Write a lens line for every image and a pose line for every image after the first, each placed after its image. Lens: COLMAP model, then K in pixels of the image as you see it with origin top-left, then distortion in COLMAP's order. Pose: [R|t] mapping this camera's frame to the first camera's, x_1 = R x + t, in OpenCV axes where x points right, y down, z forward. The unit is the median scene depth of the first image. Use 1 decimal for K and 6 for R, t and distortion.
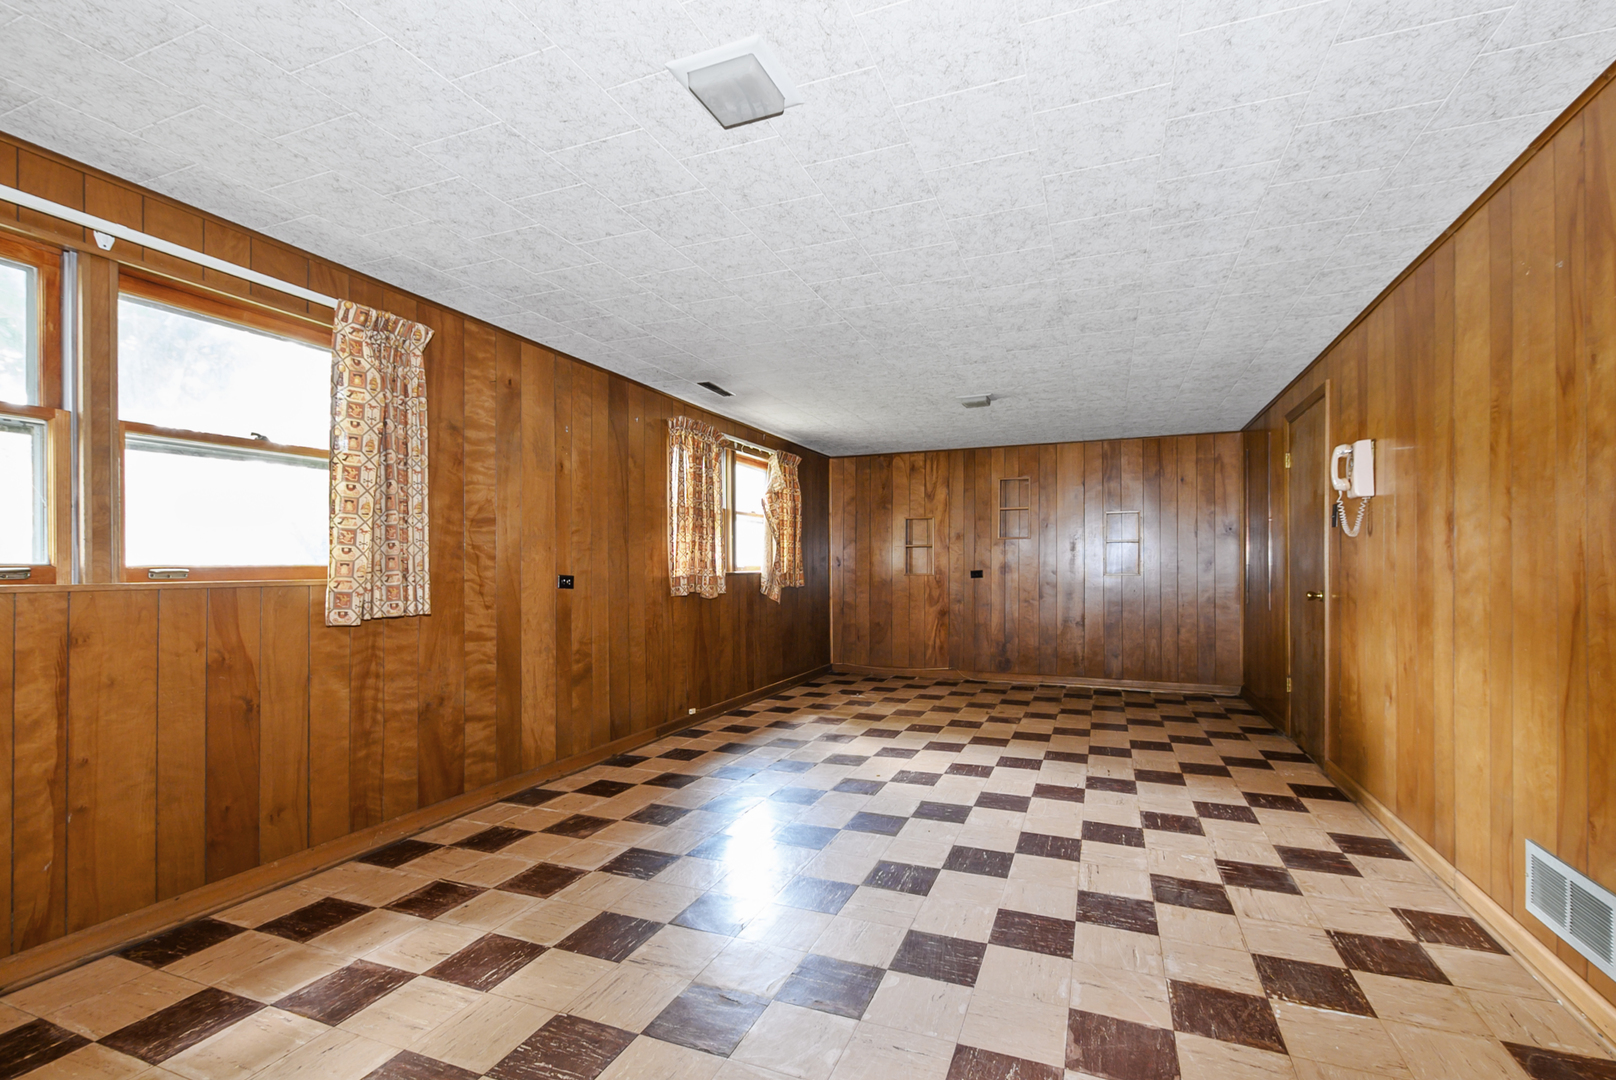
lens RADIAL K [[711.1, 0, 832.3], [0, 711.1, 570.3], [0, 0, 1]] dist [0.001416, 0.000131]
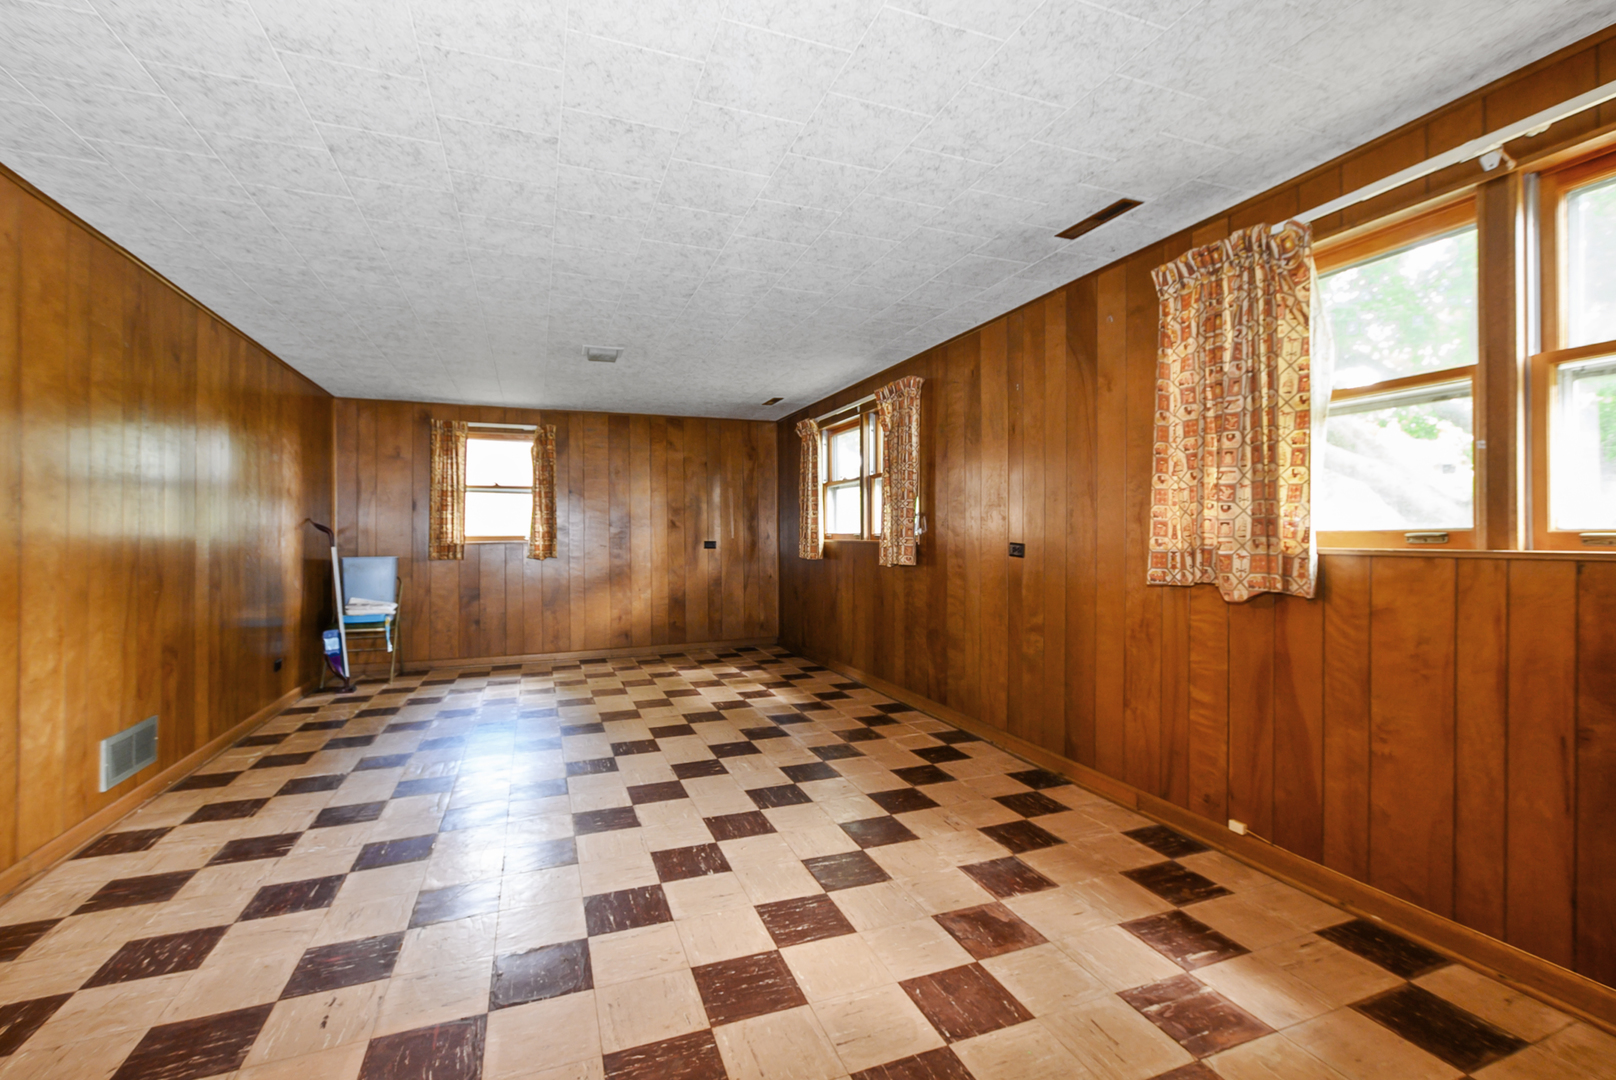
lens RADIAL K [[705.6, 0, 808.1], [0, 705.6, 528.7], [0, 0, 1]] dist [0.000320, -0.000093]
pose [[-0.742141, 0.000176, -0.670244, 0.529033], [0.000904, 0.999999, -0.000738, -0.013840], [0.670243, -0.001153, -0.742140, 1.742087]]
